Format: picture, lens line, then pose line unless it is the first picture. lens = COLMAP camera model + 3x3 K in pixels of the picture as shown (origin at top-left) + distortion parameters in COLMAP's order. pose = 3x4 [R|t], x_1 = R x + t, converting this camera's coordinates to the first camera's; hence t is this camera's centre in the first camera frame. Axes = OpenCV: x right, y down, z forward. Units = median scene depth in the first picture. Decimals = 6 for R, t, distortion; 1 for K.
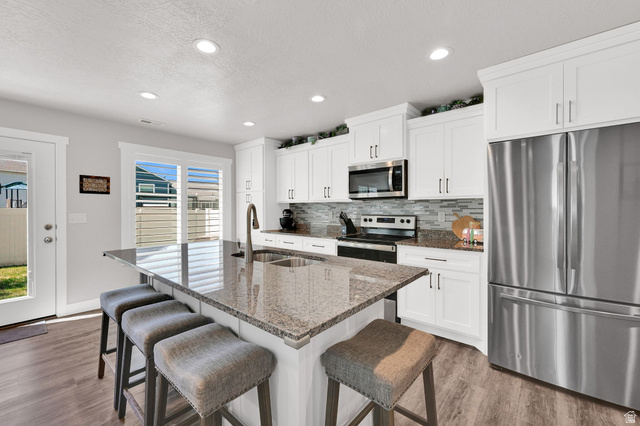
lens RADIAL K [[266.6, 0, 313.2], [0, 266.6, 208.6], [0, 0, 1]] dist [-0.002255, 0.001340]
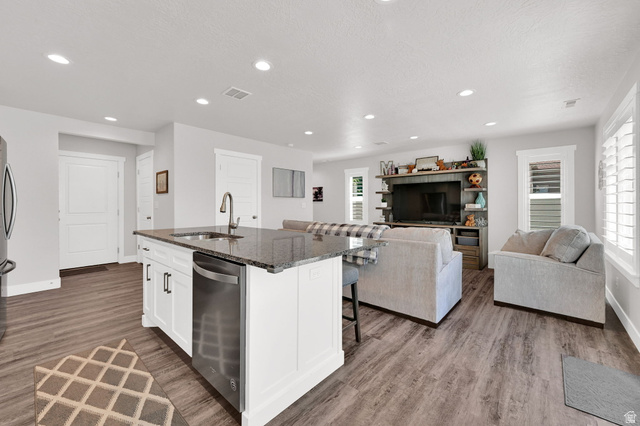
lens RADIAL K [[266.6, 0, 325.4], [0, 266.6, 201.3], [0, 0, 1]] dist [-0.002255, 0.001340]
pose [[-0.999974, 0.003697, -0.006181, -0.410025], [0.003804, 0.999841, -0.017393, 0.030021], [0.006116, -0.017416, -0.999830, 1.353268]]
